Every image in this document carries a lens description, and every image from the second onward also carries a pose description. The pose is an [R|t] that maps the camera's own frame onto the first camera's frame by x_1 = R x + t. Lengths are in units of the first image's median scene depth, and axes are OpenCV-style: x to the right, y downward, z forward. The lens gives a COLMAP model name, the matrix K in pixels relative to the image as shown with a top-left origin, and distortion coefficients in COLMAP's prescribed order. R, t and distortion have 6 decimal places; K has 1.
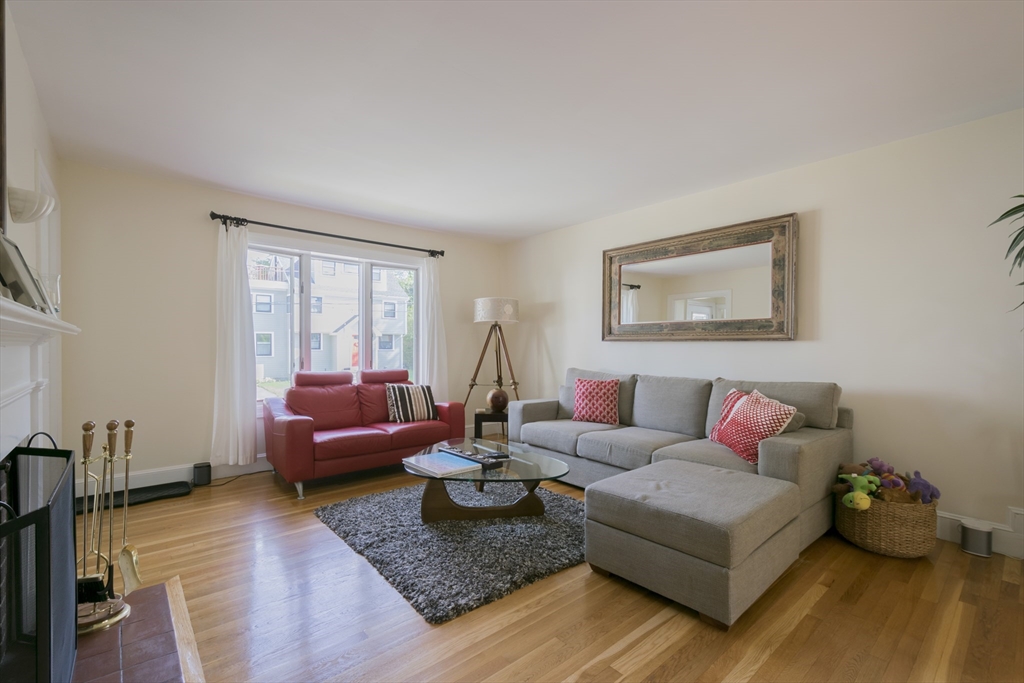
lens RADIAL K [[452.7, 0, 502.4], [0, 452.7, 342.3], [0, 0, 1]] dist [0.013844, 0.000071]
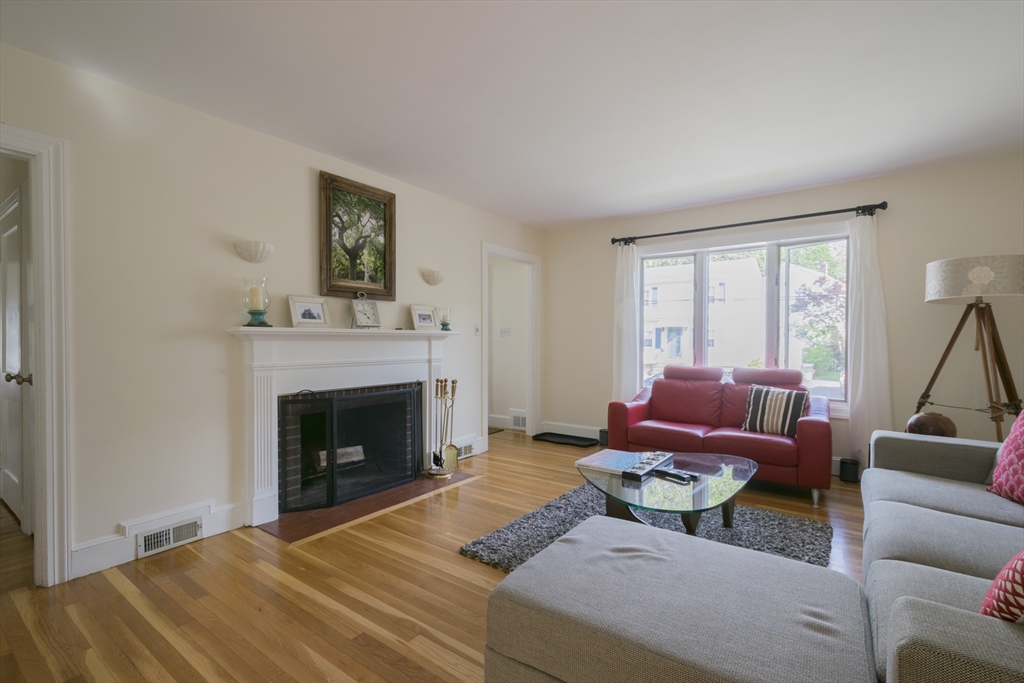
lens RADIAL K [[452.7, 0, 503.5], [0, 452.7, 344.2], [0, 0, 1]] dist [0.013844, 0.000071]
pose [[0.244472, 0.004884, -0.969644, 0.534317], [0.005057, 0.999967, 0.006312, 0.006201], [0.969643, -0.006447, 0.244440, 0.376474]]
